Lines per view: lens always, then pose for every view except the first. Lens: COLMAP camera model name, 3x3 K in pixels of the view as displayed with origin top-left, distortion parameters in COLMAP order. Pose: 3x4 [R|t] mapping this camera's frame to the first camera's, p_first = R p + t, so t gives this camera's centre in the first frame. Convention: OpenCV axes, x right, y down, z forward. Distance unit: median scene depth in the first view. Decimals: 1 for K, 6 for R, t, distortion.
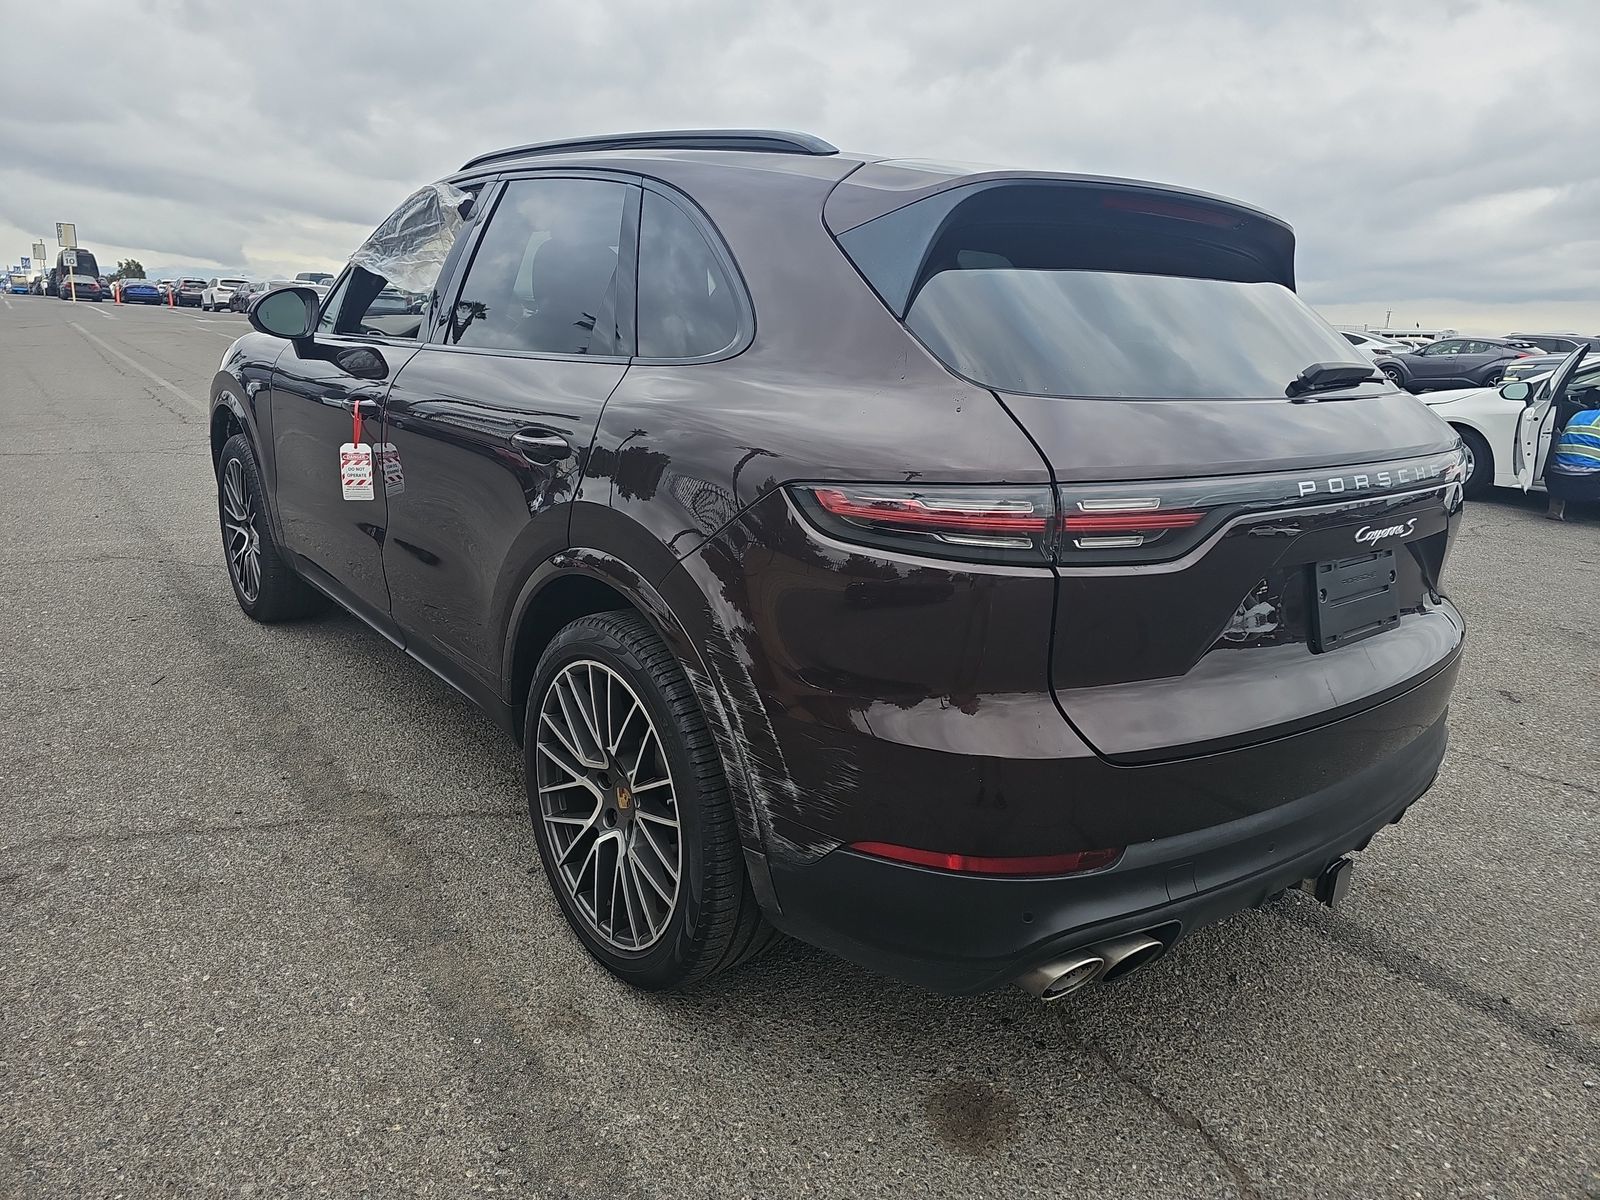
lens RADIAL K [[1081.7, 0, 800.3], [0, 1081.7, 620.9], [0, 0, 1]] dist [0.030611, -0.002326]
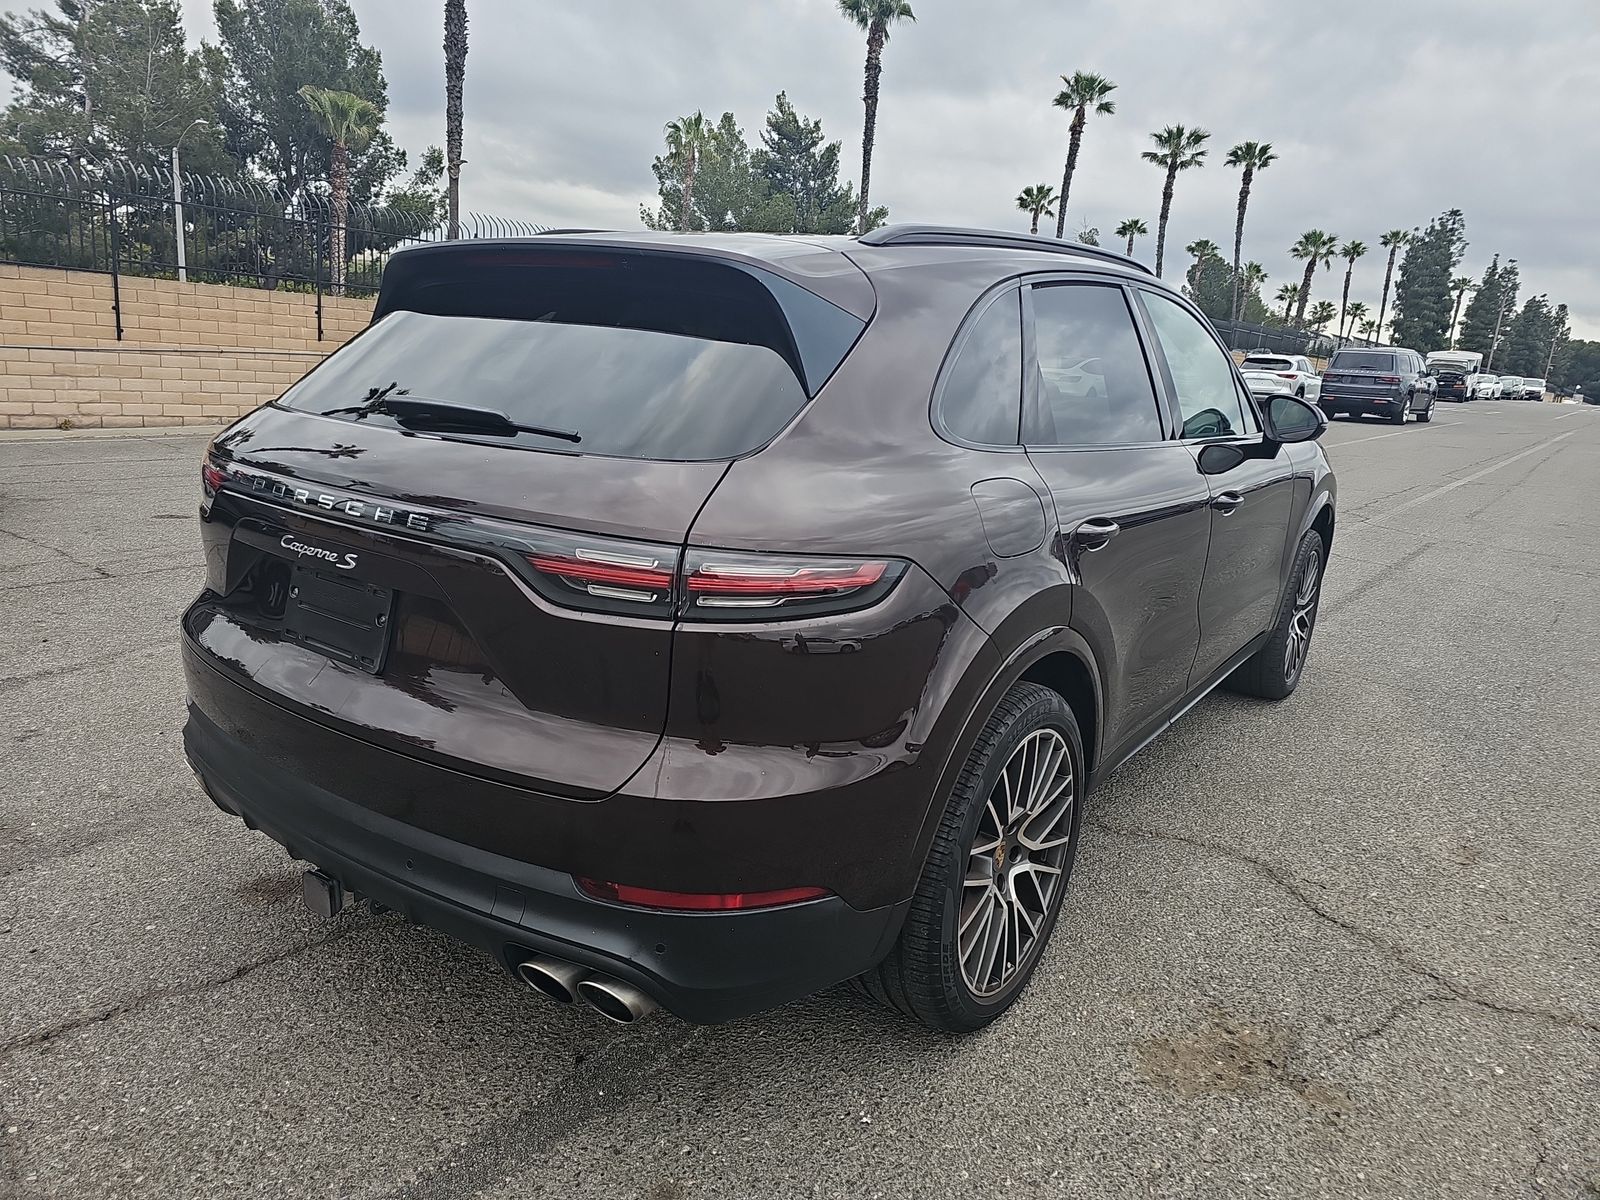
lens RADIAL K [[1075.2, 0, 800.0], [0, 1075.2, 600.0], [0, 0, 1]] dist [0.034863, -0.033019]
pose [[0.208653, 0.189806, -0.959394, 1.526462], [-0.297146, 0.946914, 0.122712, -0.282237], [0.931755, 0.259475, 0.253977, 1.096972]]
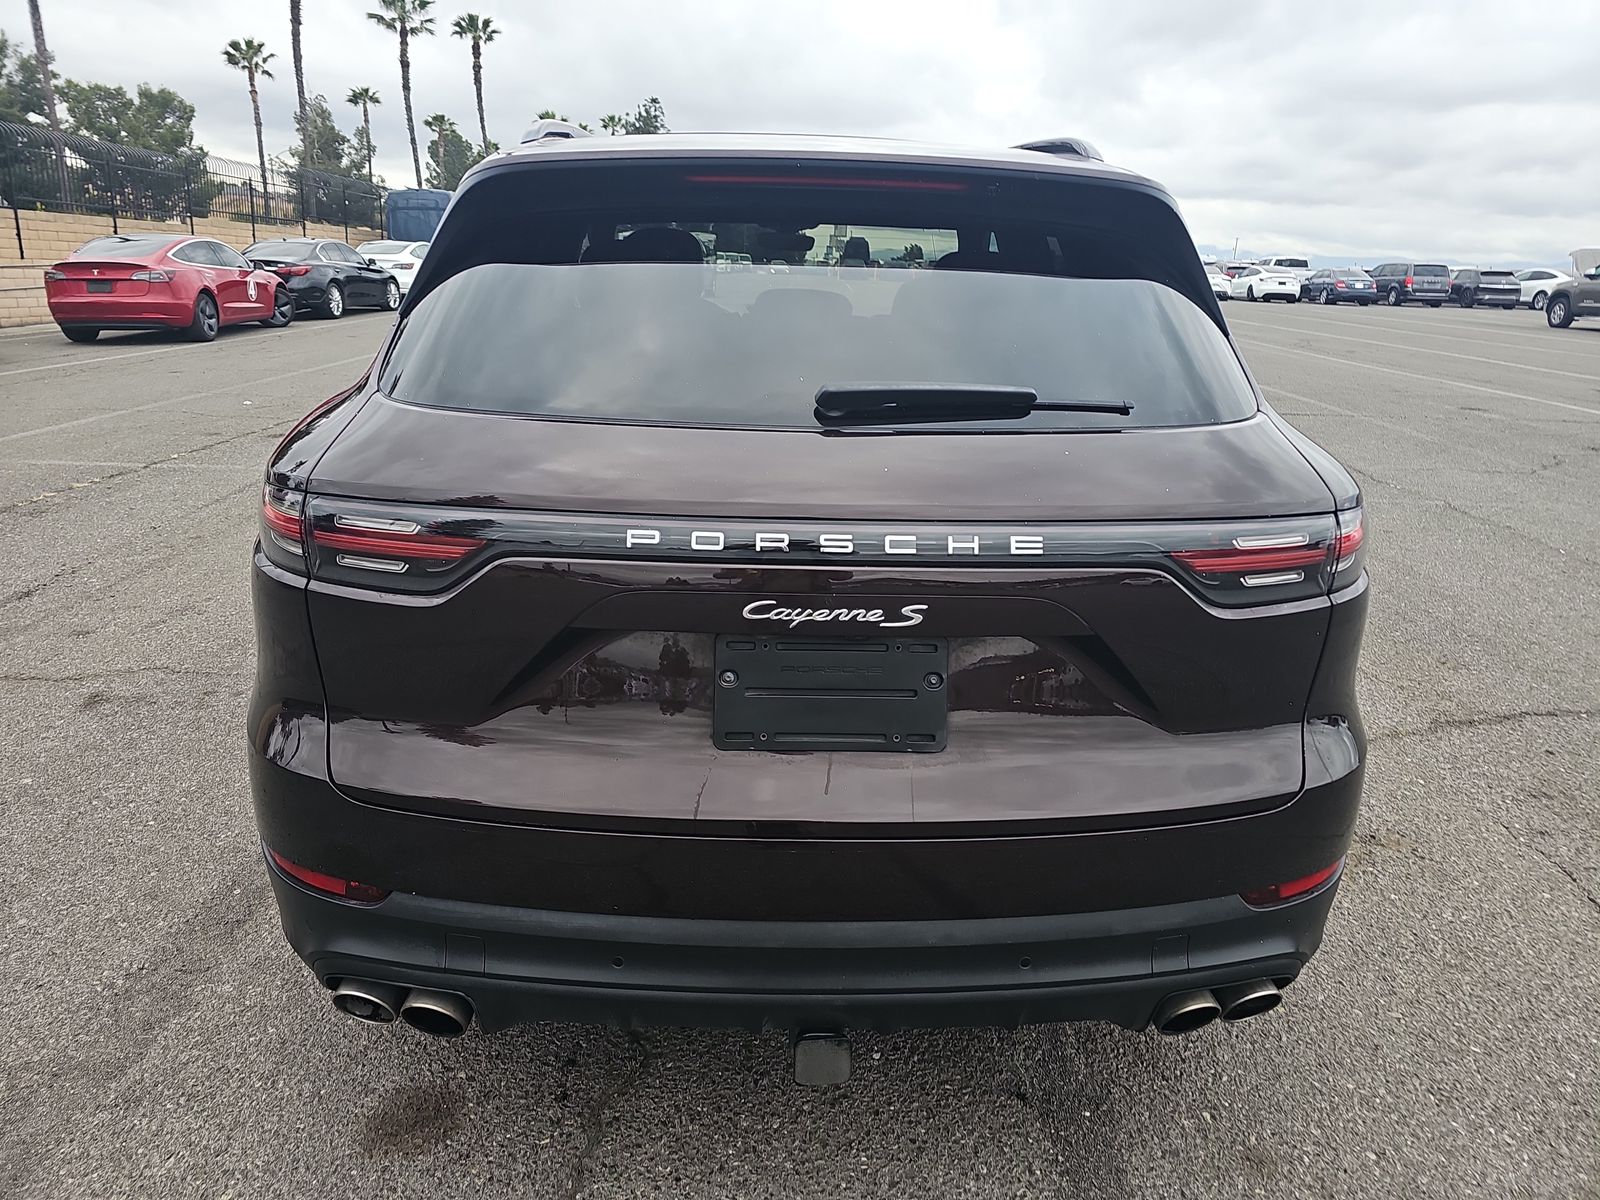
lens RADIAL K [[1080.1, 0, 793.3], [0, 1080.1, 589.4], [0, 0, 1]] dist [0.027998, -0.023591]
pose [[0.782382, 0.158884, -0.602191, 0.885799], [-0.155040, 0.986159, 0.058760, -0.126720], [0.603192, 0.047391, 0.796187, 0.367427]]
